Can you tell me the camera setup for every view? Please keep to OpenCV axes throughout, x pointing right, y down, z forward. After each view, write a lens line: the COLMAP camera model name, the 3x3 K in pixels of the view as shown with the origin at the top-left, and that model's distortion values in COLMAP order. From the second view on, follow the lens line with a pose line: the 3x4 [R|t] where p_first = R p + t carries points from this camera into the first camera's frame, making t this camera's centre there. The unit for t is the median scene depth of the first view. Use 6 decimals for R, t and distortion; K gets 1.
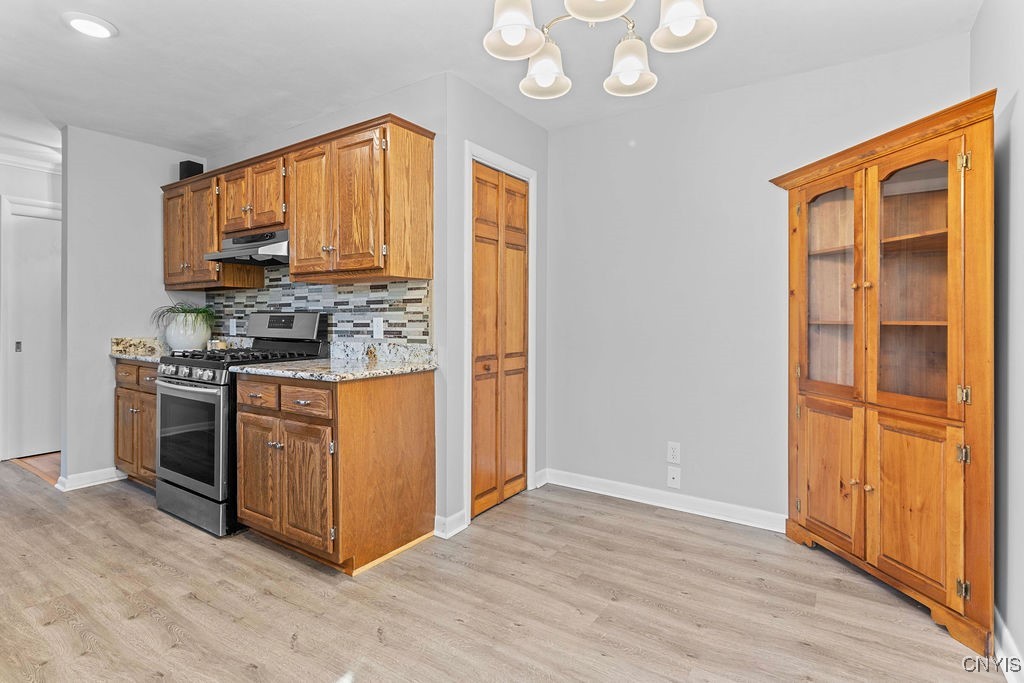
lens RADIAL K [[512.2, 0, 509.5], [0, 512.2, 317.2], [0, 0, 1]] dist [-0.000370, -0.000018]
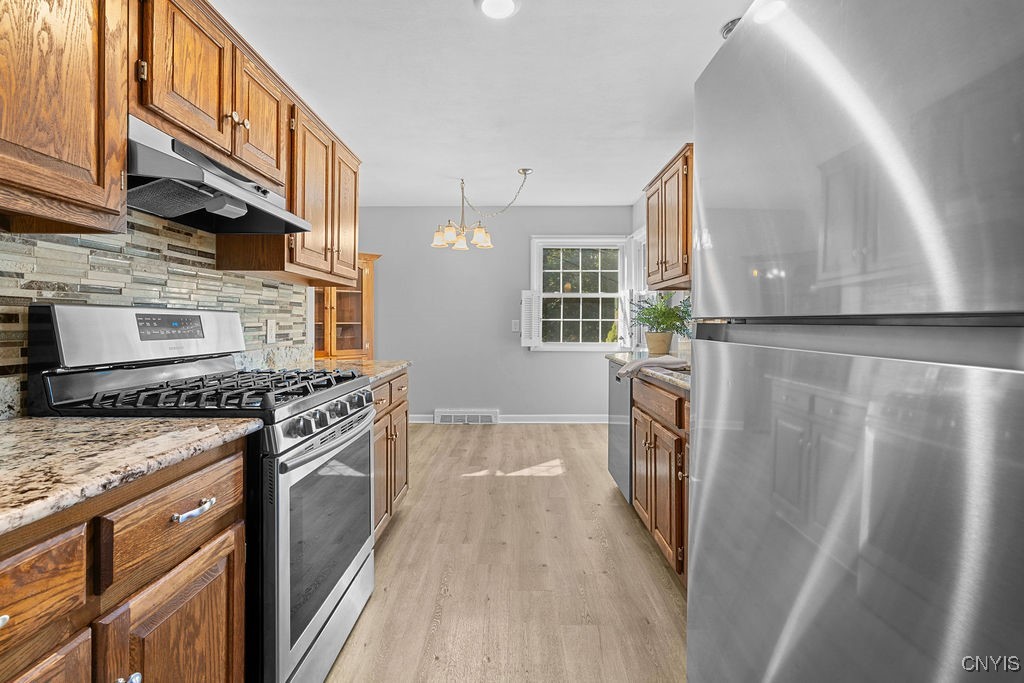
lens RADIAL K [[447.1, 0, 517.3], [0, 447.1, 322.1], [0, 0, 1]] dist [-0.028066, 0.023742]
pose [[-0.564138, -0.001728, 0.825679, -1.198779], [-0.005033, 0.999986, -0.001345, 0.003999], [-0.825665, -0.004914, -0.564139, 1.136807]]
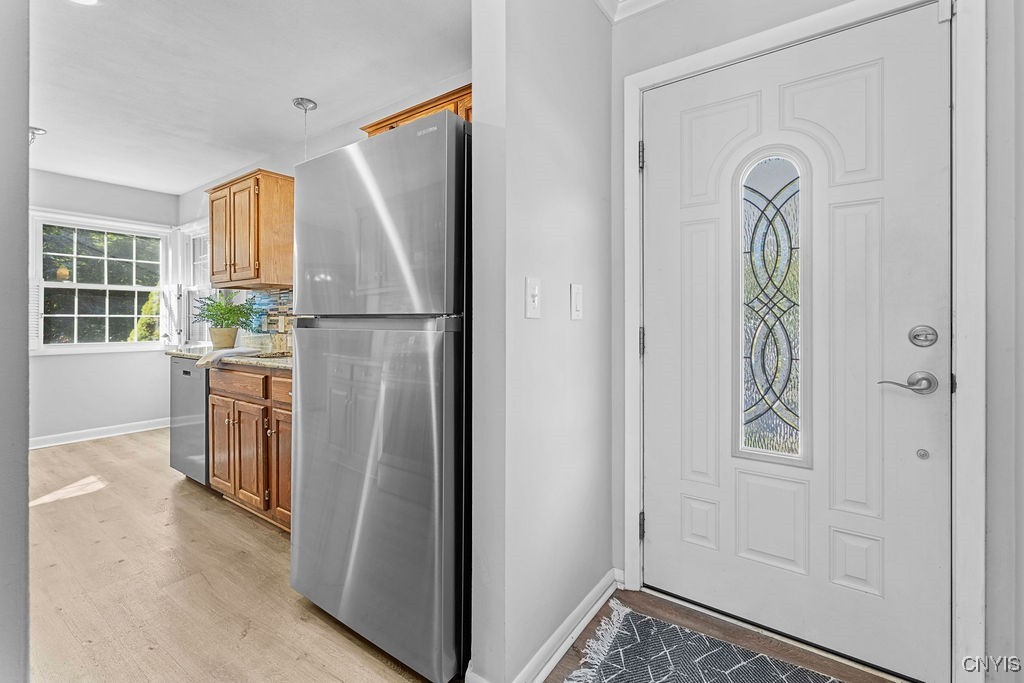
lens RADIAL K [[447.1, 0, 517.3], [0, 447.1, 322.1], [0, 0, 1]] dist [-0.028066, 0.023742]
pose [[-0.999824, 0.001170, 0.018746, -1.296724], [0.001272, 0.999985, 0.005404, 0.006125], [-0.018739, 0.005427, -0.999810, 1.415923]]
